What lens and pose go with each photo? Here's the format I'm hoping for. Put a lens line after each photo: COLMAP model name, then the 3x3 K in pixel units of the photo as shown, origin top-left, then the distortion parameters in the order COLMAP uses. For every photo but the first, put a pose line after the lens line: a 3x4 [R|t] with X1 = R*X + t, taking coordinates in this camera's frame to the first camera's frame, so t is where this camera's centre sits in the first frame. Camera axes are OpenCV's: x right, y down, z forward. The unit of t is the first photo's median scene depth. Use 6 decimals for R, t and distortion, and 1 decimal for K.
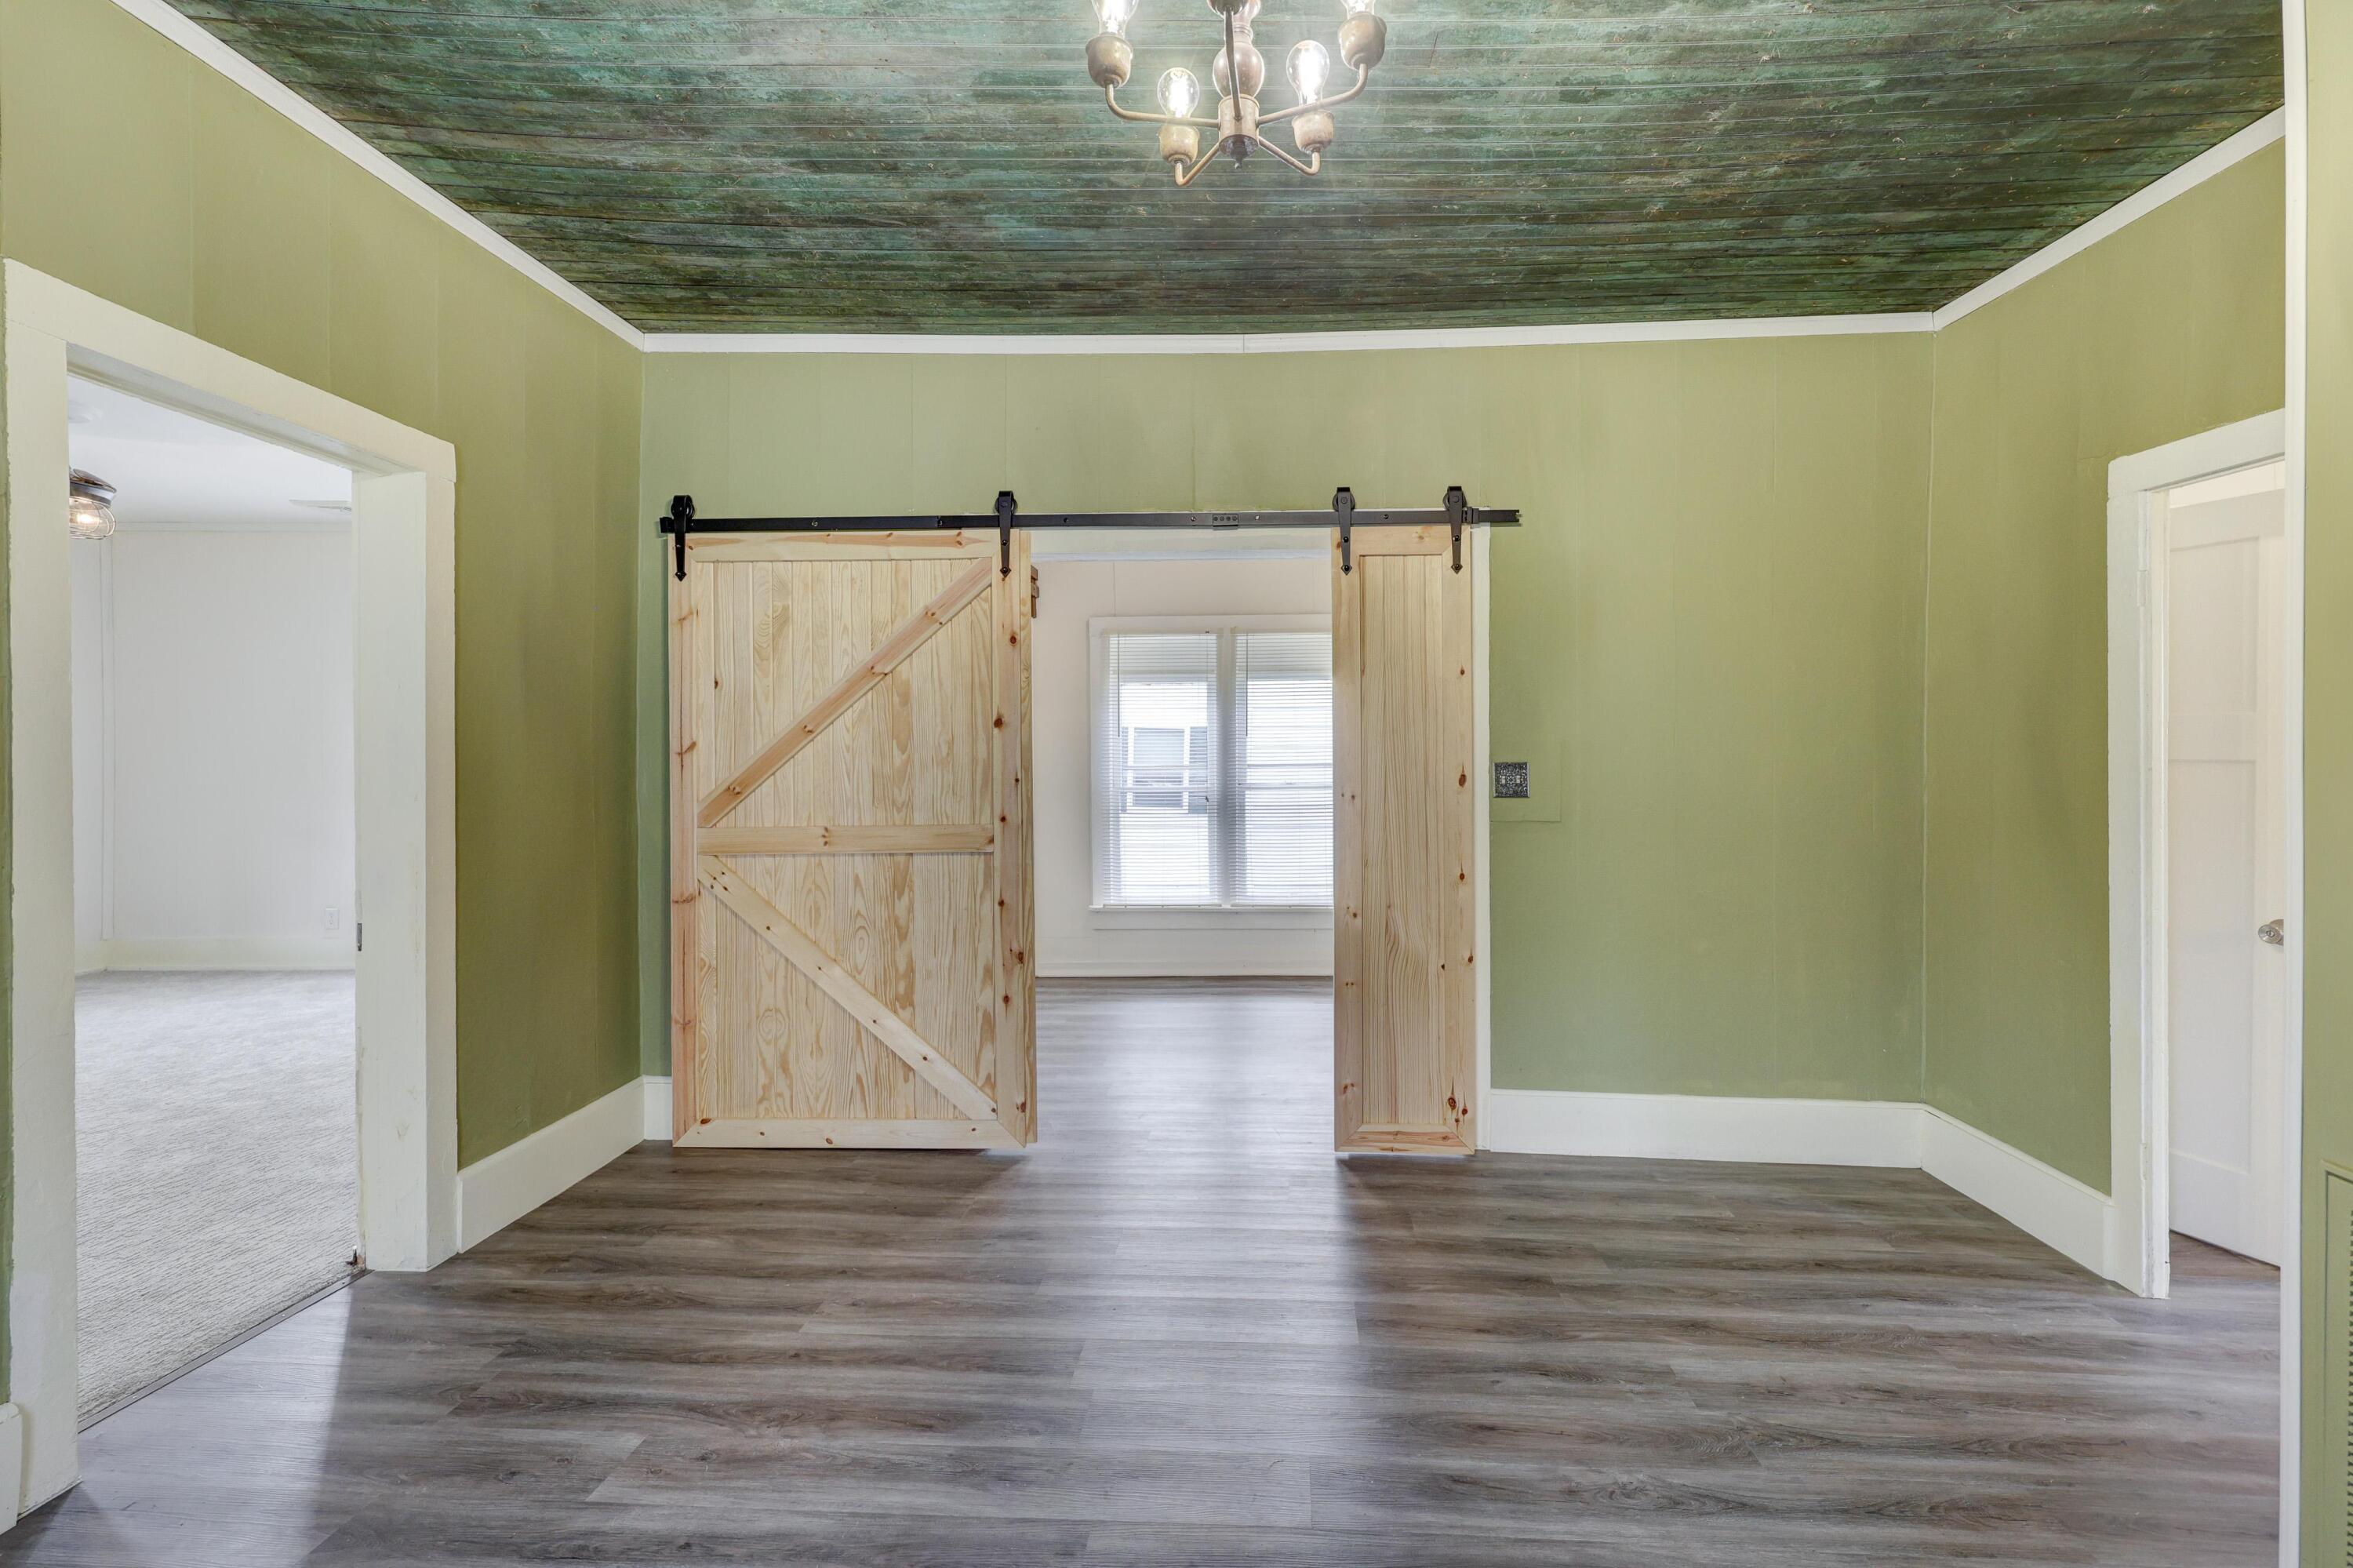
lens RADIAL K [[1040.5, 0, 1220.6], [0, 1040.5, 749.4], [0, 0, 1]] dist [-0.001605, -0.000625]
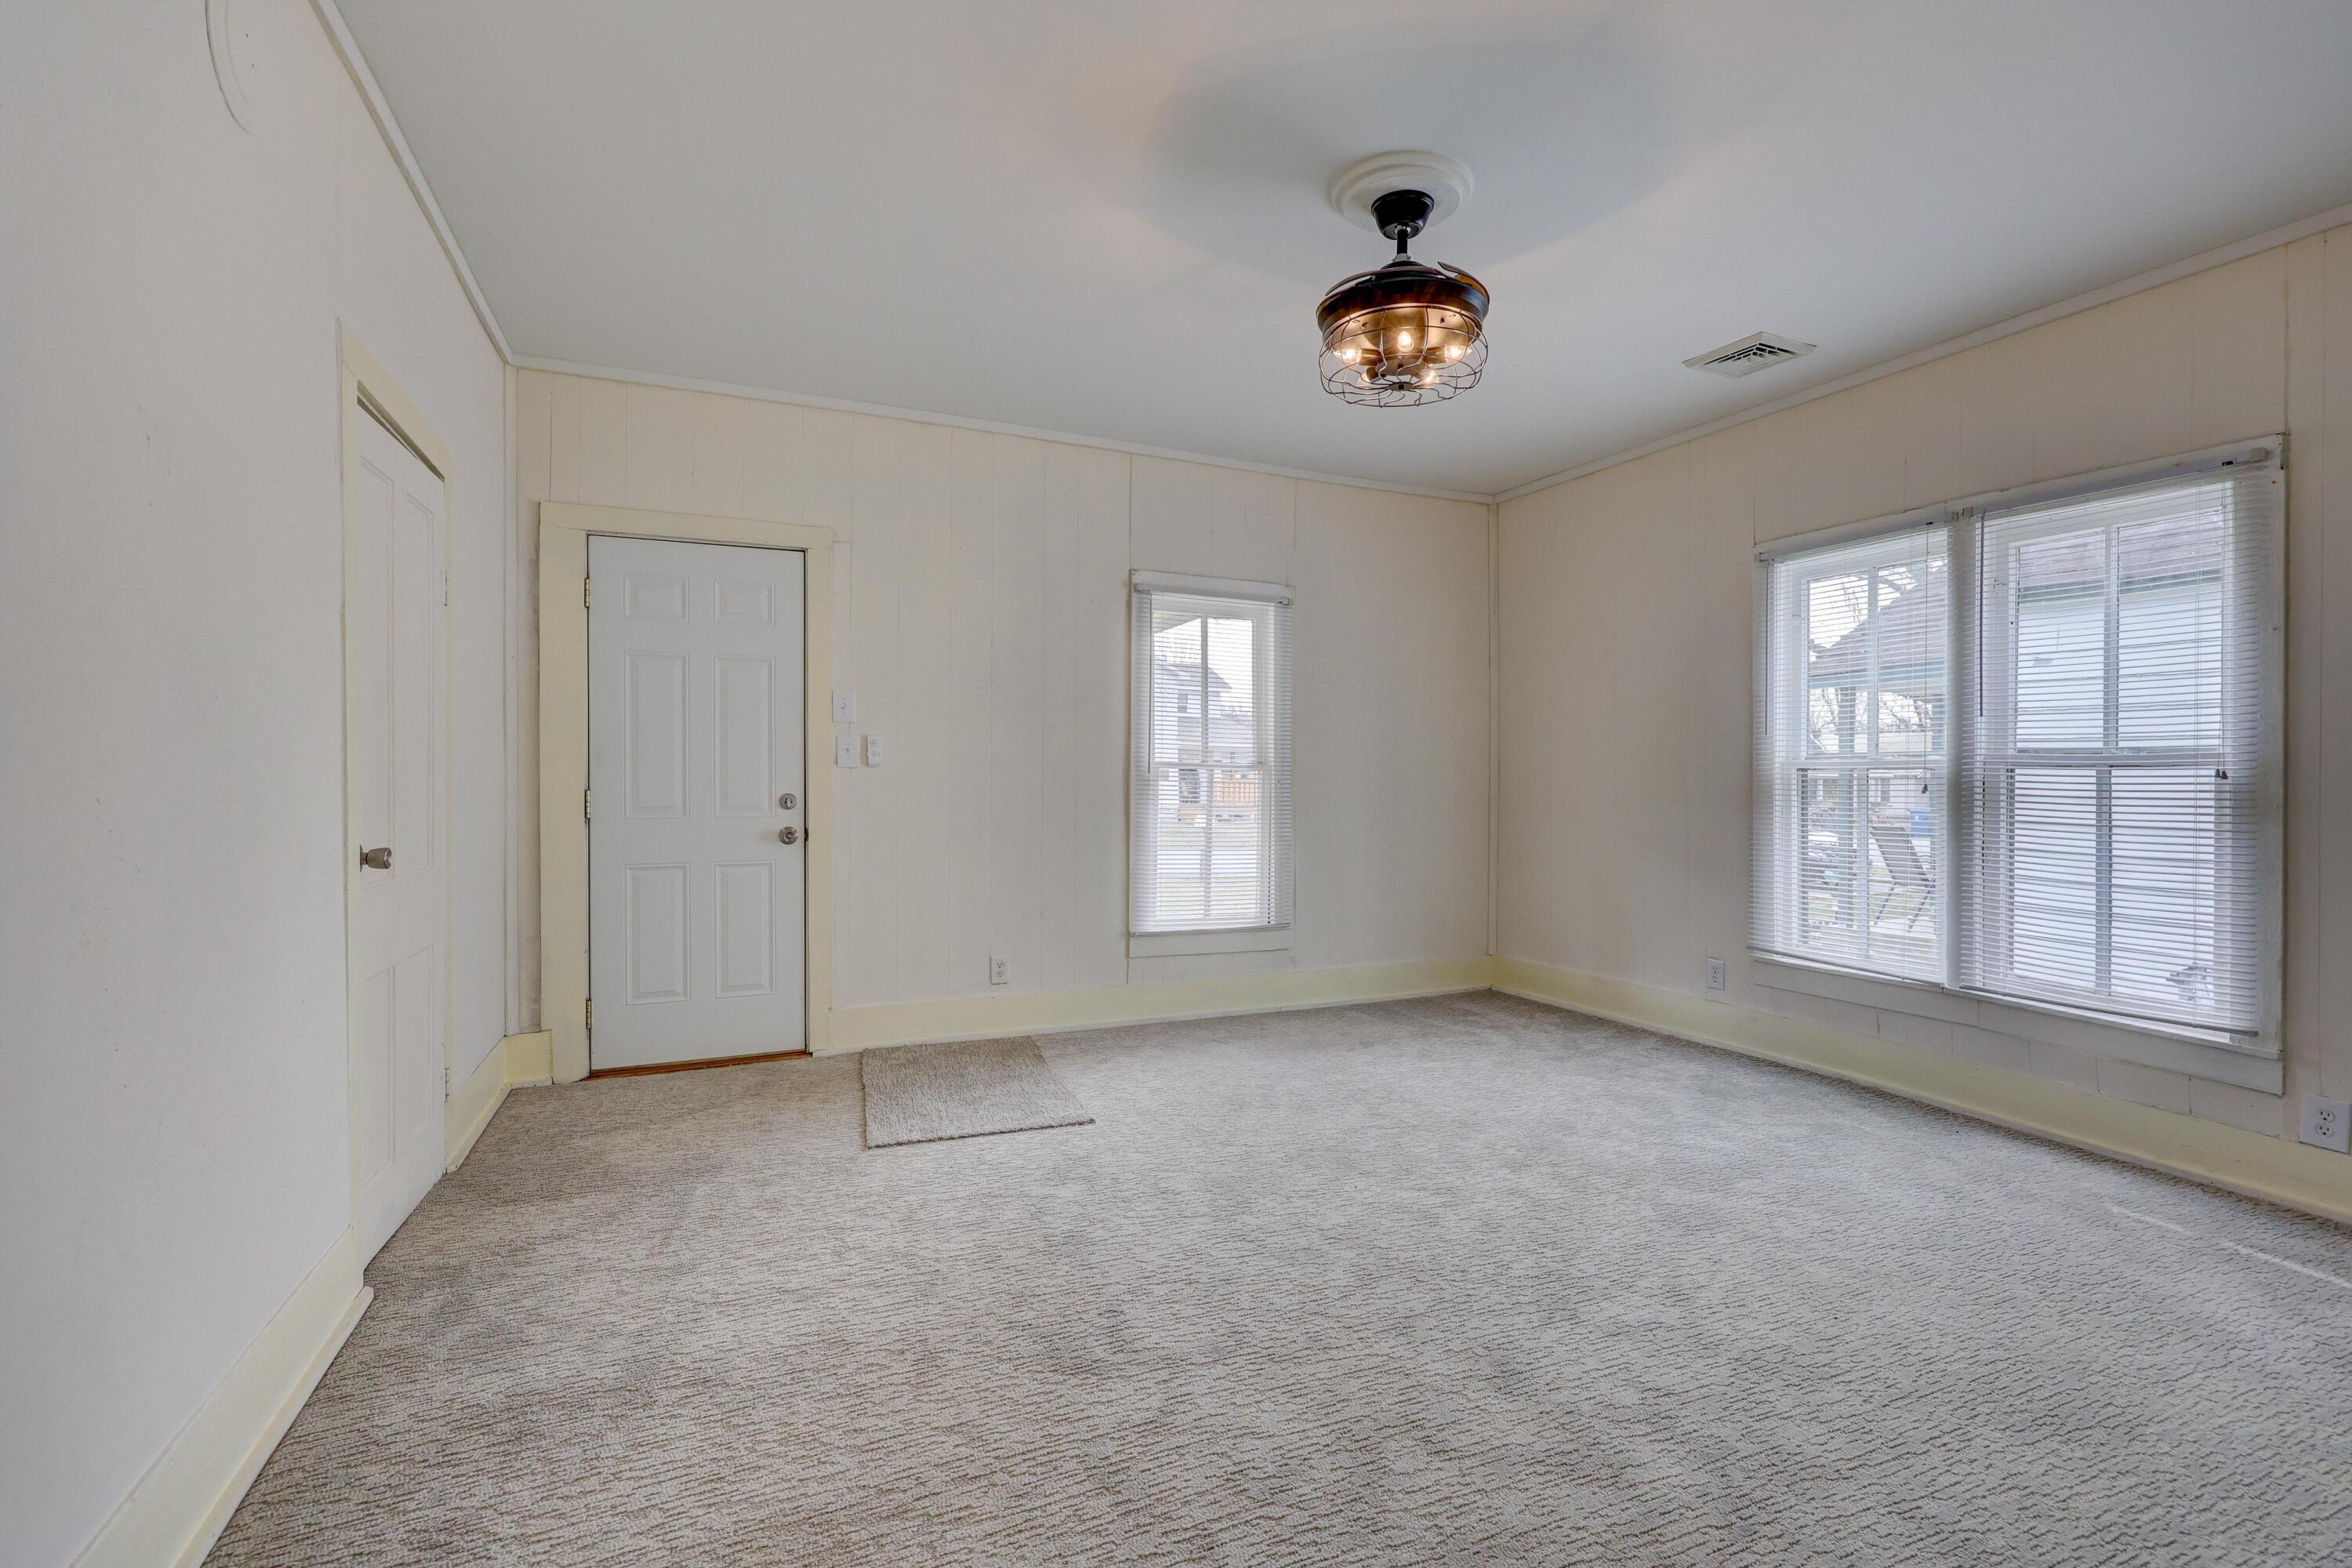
lens RADIAL K [[1059.2, 0, 1197.9], [0, 1059.2, 783.4], [0, 0, 1]] dist [-0.001632, -0.000246]
pose [[0.450652, 0.010370, -0.892640, -0.713528], [0.002882, 0.999910, 0.013071, 0.043634], [0.892695, -0.008463, 0.450582, 0.694570]]
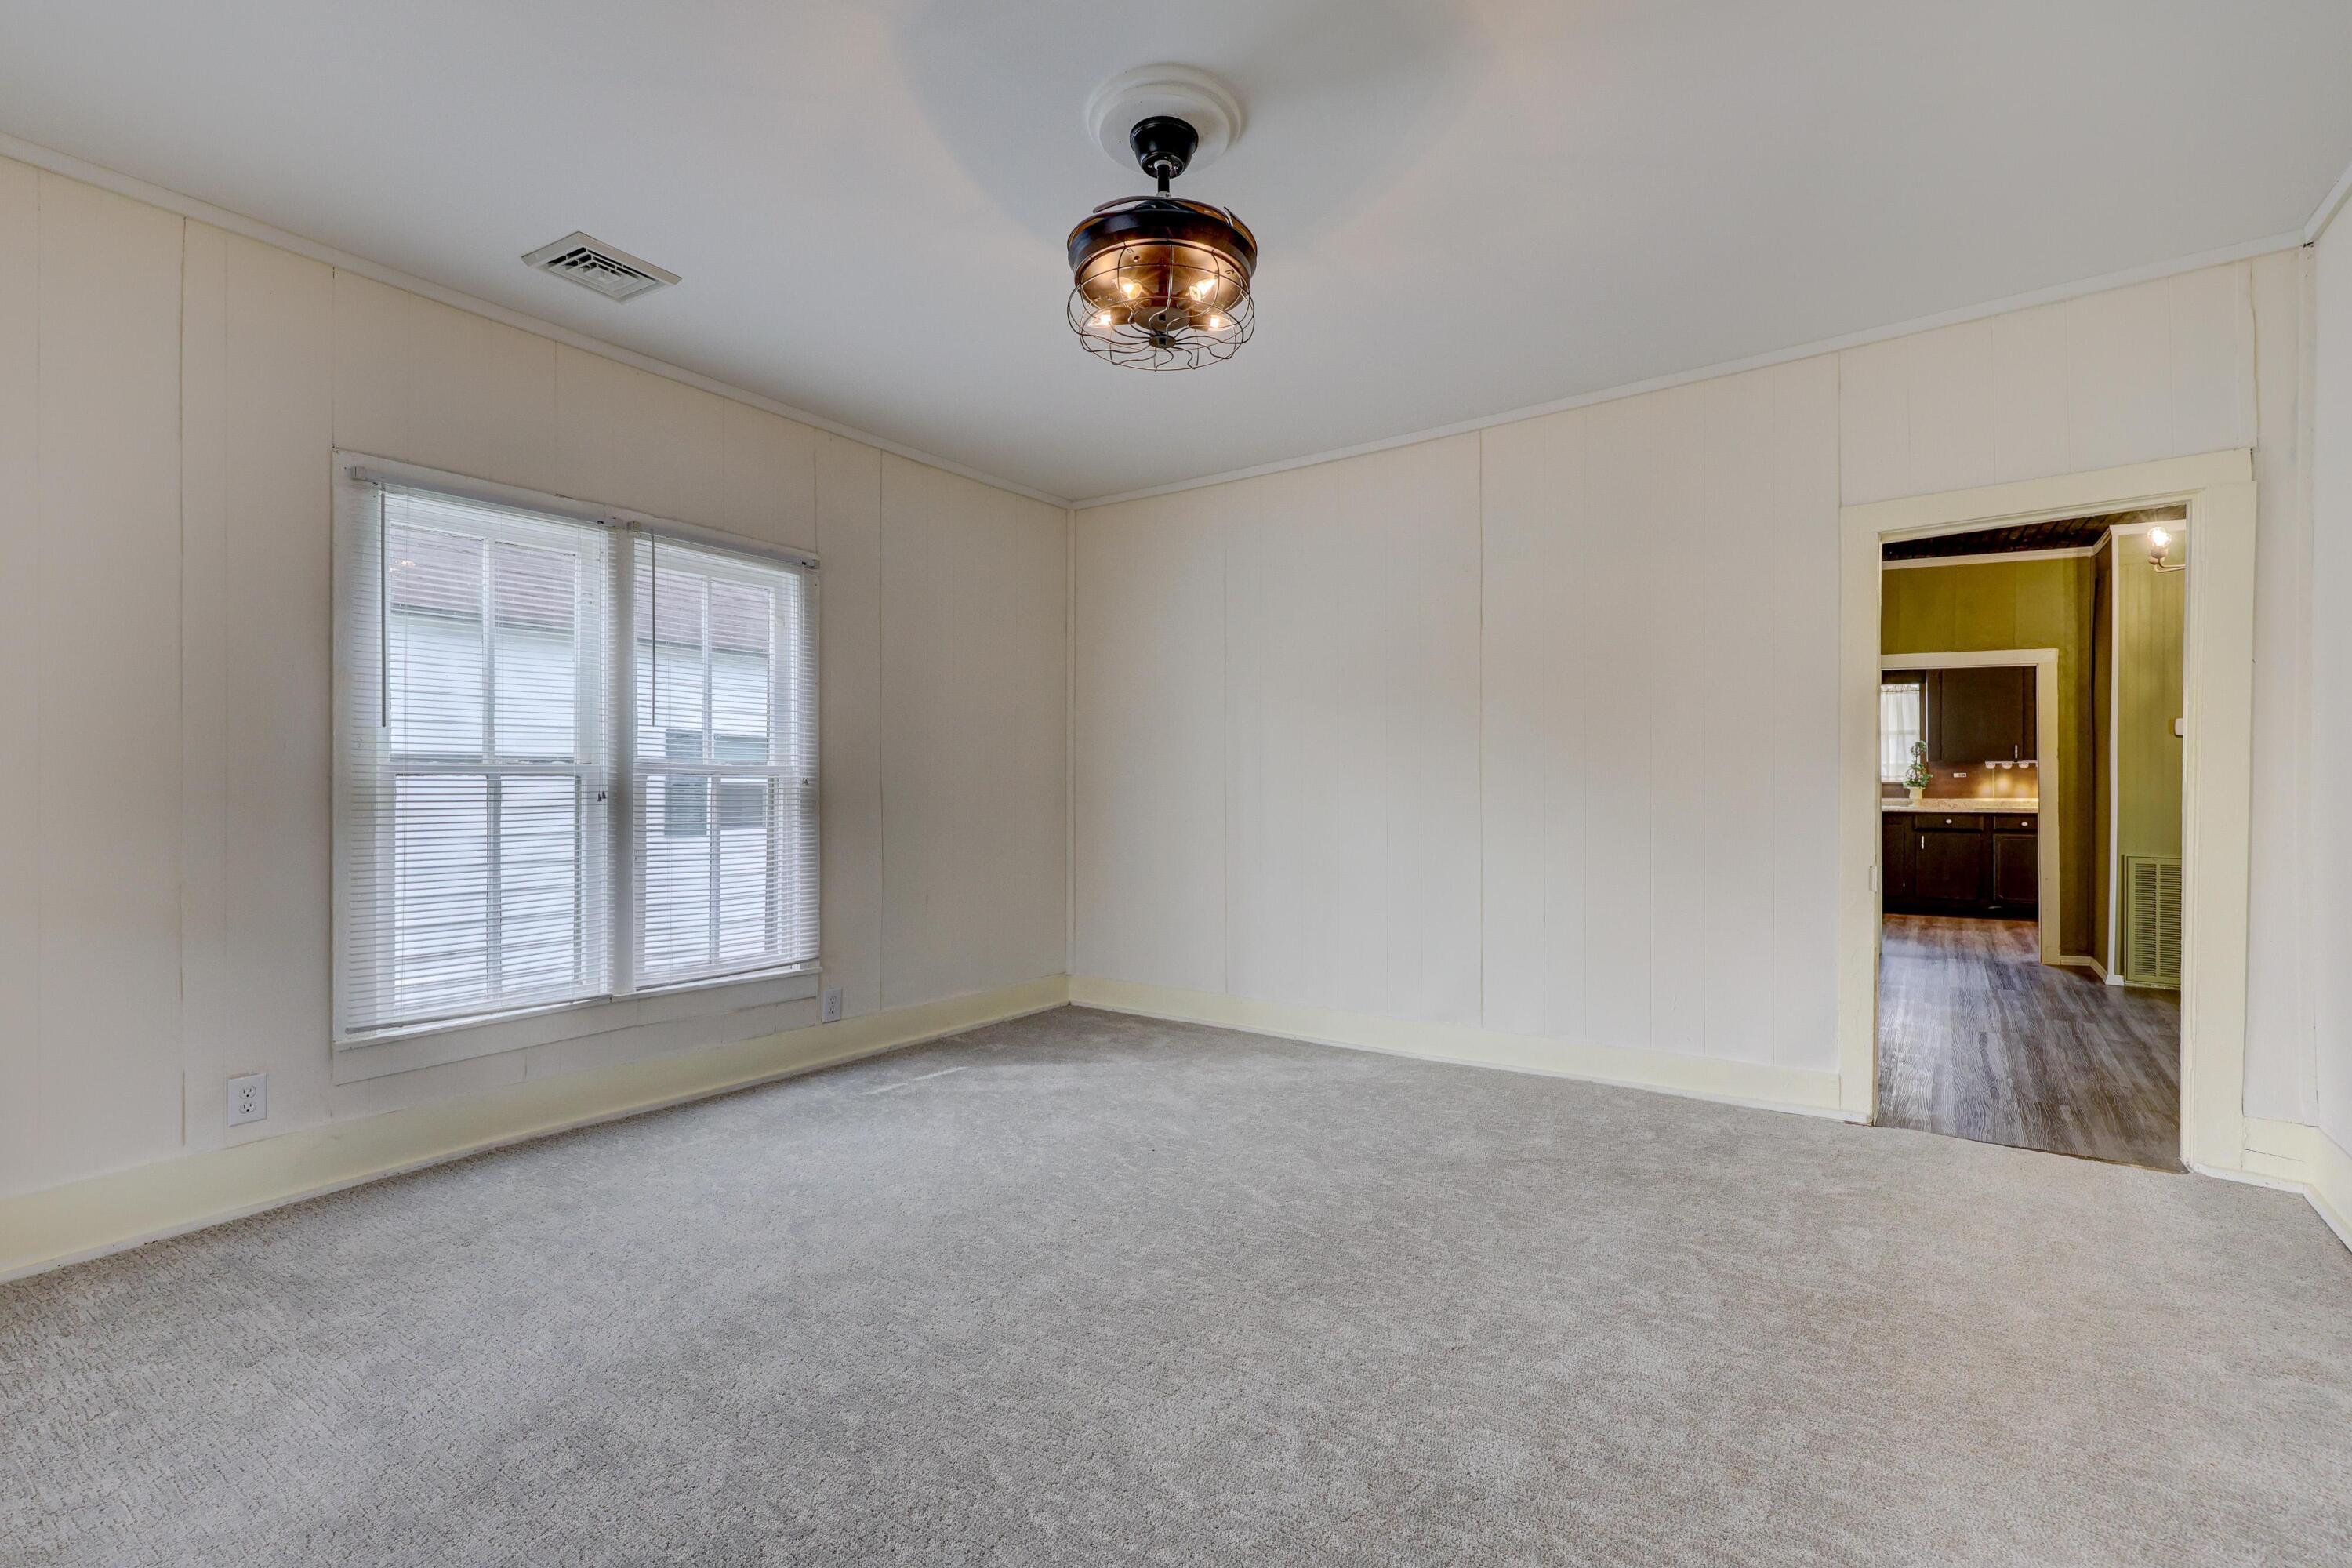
lens RADIAL K [[1046.3, 0, 1184.1], [0, 1046.3, 780.0], [0, 0, 1]] dist [0.000133, -0.000332]
pose [[0.536798, 0.003033, 0.843705, -1.871407], [-0.004243, 0.999991, -0.000896, 0.047959], [-0.843700, -0.003098, 0.536806, 0.802447]]
